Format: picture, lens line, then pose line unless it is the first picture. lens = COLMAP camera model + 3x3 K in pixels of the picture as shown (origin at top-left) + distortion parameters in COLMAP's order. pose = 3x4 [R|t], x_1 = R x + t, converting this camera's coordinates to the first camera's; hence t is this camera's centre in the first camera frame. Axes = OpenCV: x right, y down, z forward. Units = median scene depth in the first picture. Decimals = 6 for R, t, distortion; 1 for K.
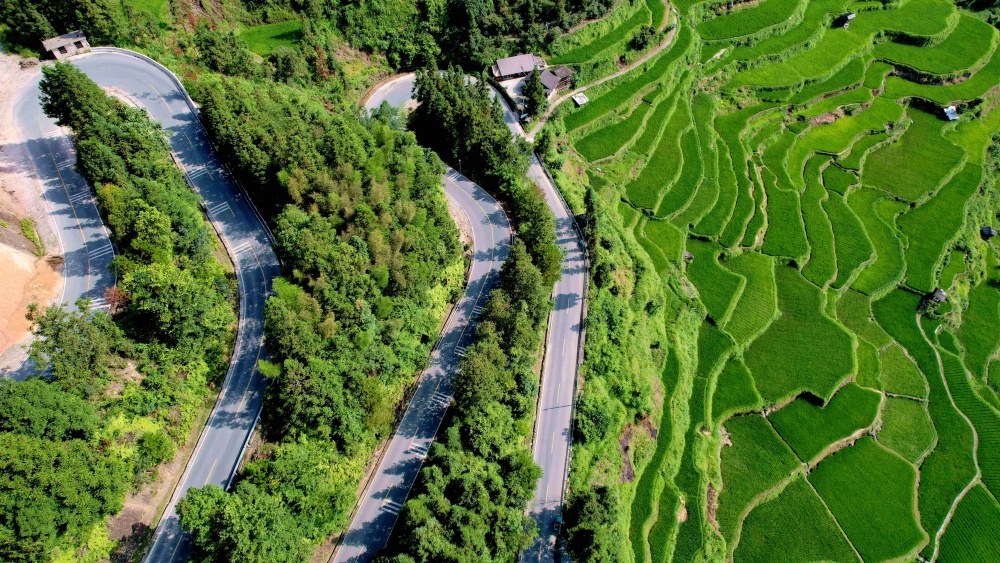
lens RADIAL K [[638.9, 0, 493.1], [0, 638.9, 281.1], [0, 0, 1]] dist [-0.072808, 0.068527]
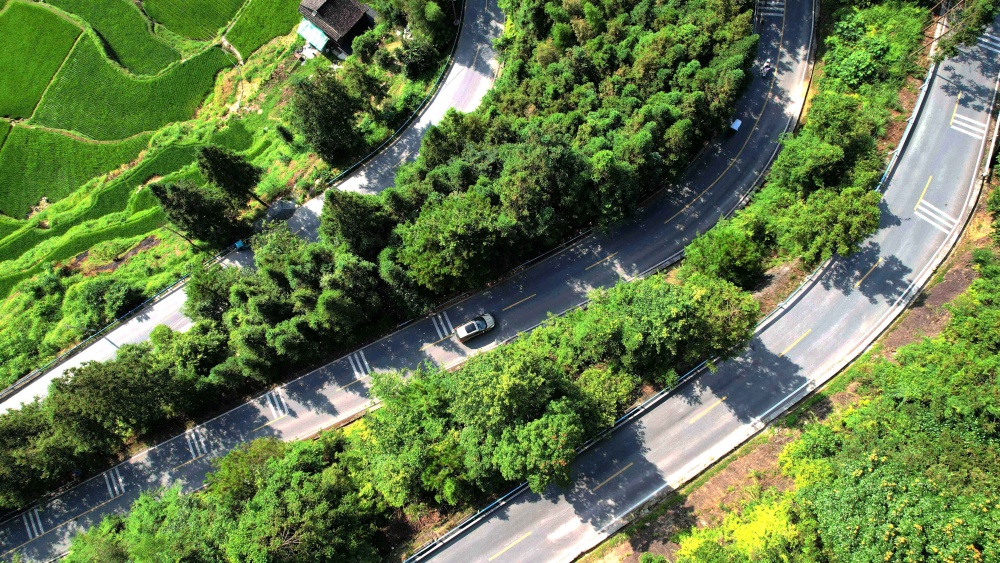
lens RADIAL K [[638.9, 0, 493.1], [0, 638.9, 281.1], [0, 0, 1]] dist [-0.072808, 0.068527]
pose [[-0.709449, -0.691117, 0.137981, -0.224755], [0.578218, -0.458868, 0.674614, 0.004818], [-0.402922, 0.558388, 0.725160, 0.279181]]
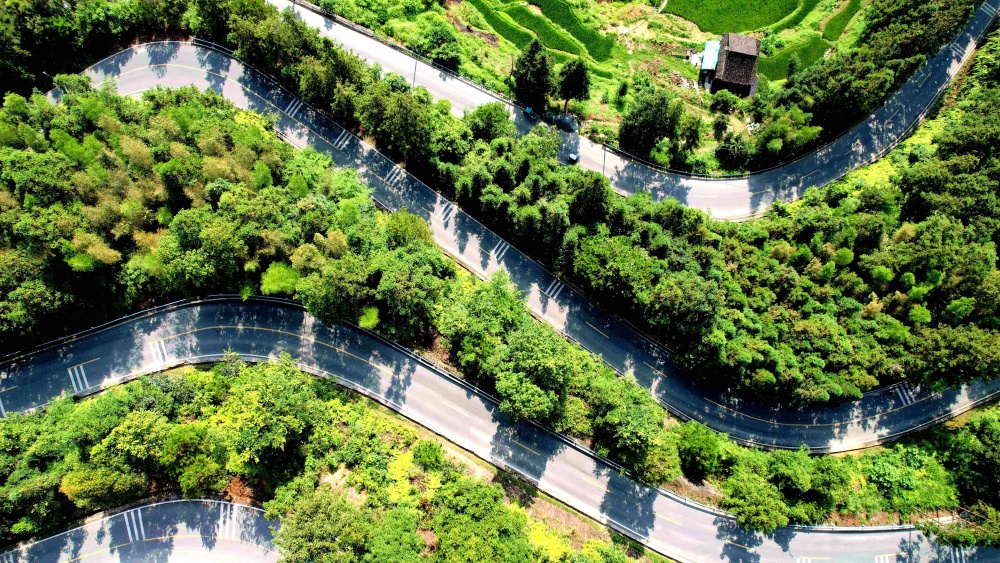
lens RADIAL K [[638.9, 0, 493.1], [0, 638.9, 281.1], [0, 0, 1]] dist [-0.072808, 0.068527]
pose [[0.271816, -0.960180, 0.064583, -0.204437], [0.787440, 0.260491, 0.558644, -0.140089], [-0.553221, -0.100993, 0.826890, 0.142675]]
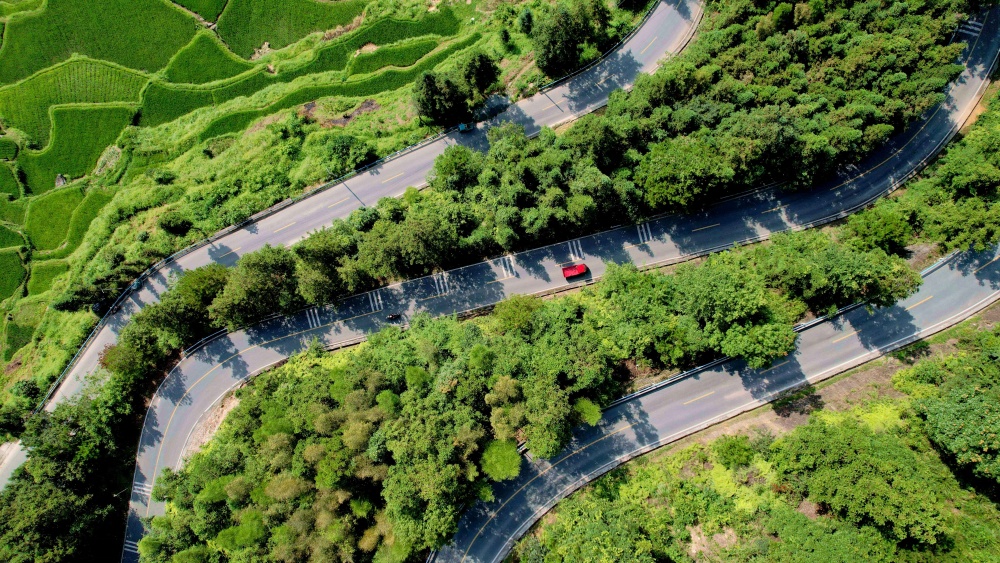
lens RADIAL K [[638.9, 0, 493.1], [0, 638.9, 281.1], [0, 0, 1]] dist [-0.072808, 0.068527]
pose [[-0.559531, -0.828801, -0.003713, -0.095138], [0.680762, -0.462135, 0.568325, -0.210275], [-0.472745, 0.315468, 0.822796, 0.224643]]
